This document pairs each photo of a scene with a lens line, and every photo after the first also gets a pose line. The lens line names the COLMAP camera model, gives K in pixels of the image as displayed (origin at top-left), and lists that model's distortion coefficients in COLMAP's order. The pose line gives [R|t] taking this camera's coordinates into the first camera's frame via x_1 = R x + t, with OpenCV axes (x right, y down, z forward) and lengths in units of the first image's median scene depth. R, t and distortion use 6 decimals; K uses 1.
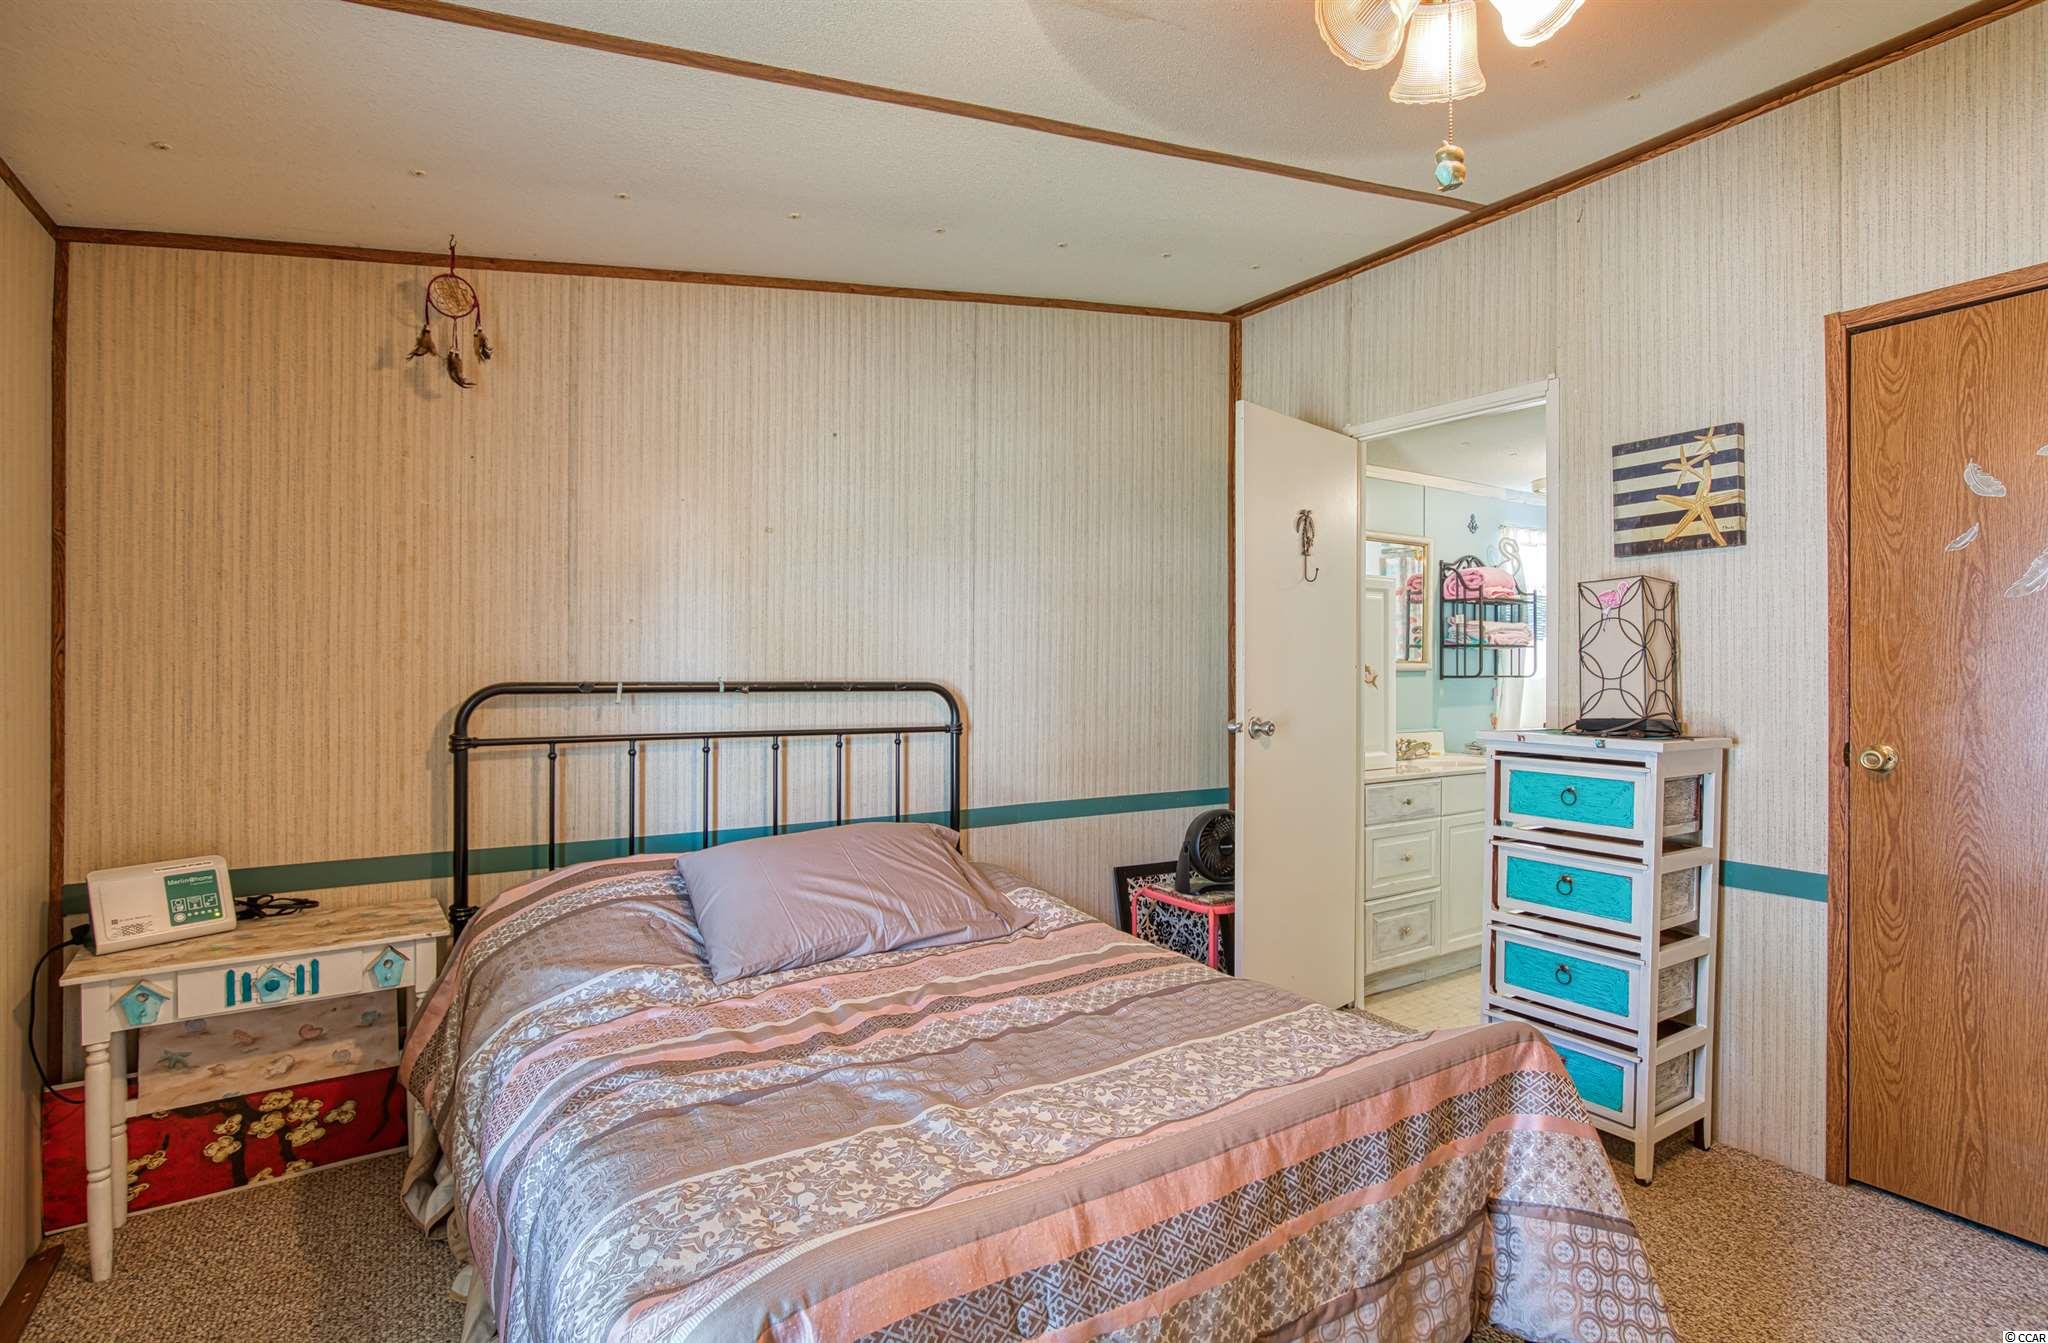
lens RADIAL K [[989.6, 0, 1035.4], [0, 989.6, 669.5], [0, 0, 1]] dist [-0.017500, 0.002480]
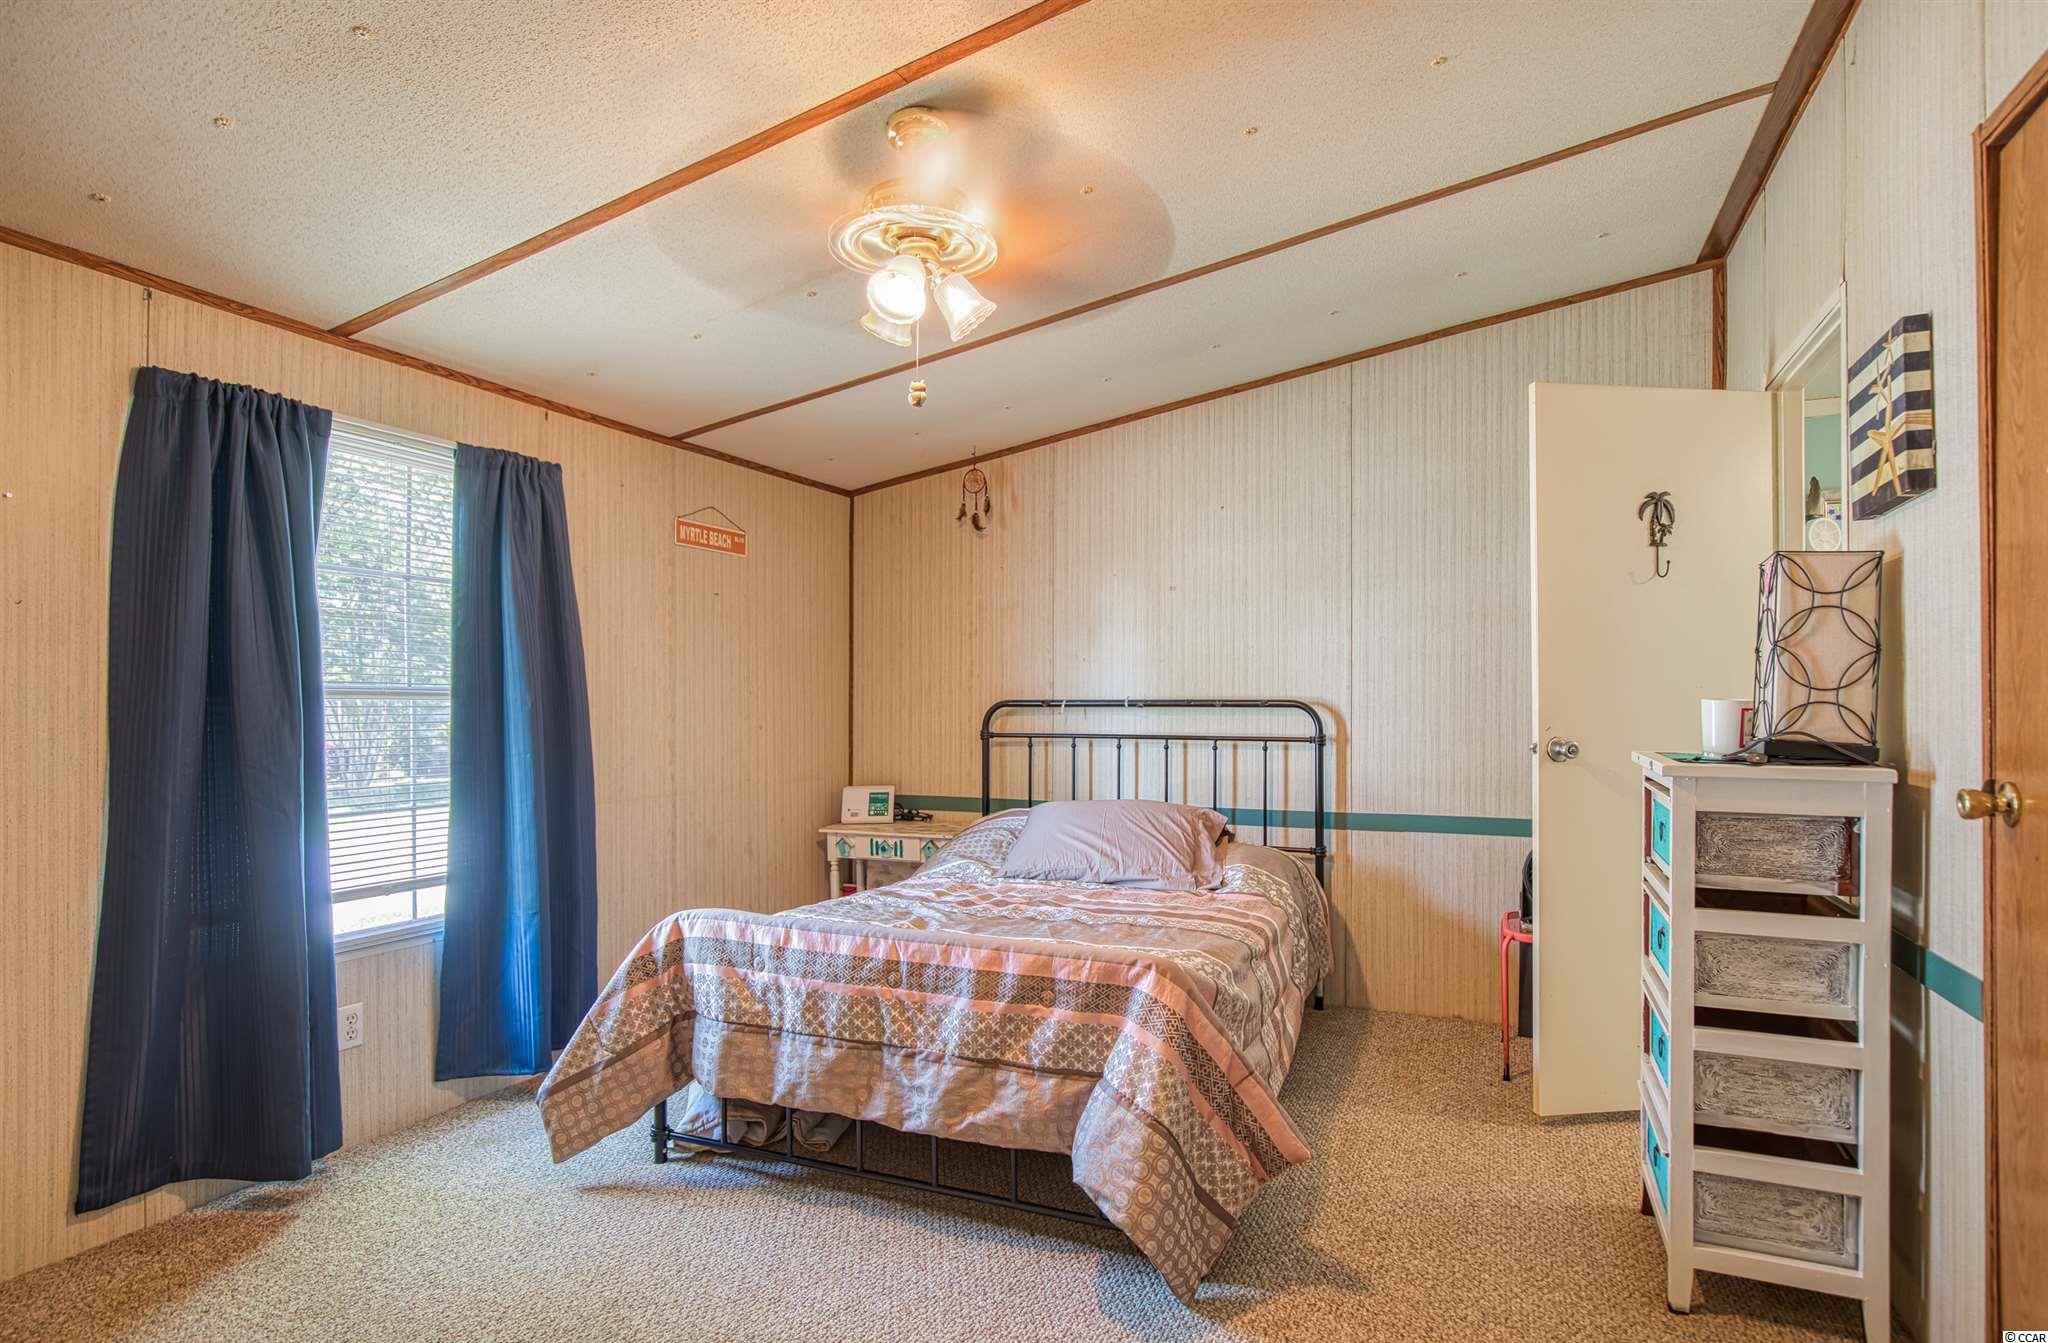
lens RADIAL K [[989.6, 0, 1010.6], [0, 989.6, 686.0], [0, 0, 1]] dist [-0.017500, 0.002480]
pose [[0.542813, -0.016926, -0.839683, 0.812793], [0.007565, 0.999855, -0.015264, 0.013513], [0.839820, 0.001933, 0.542862, 0.079174]]
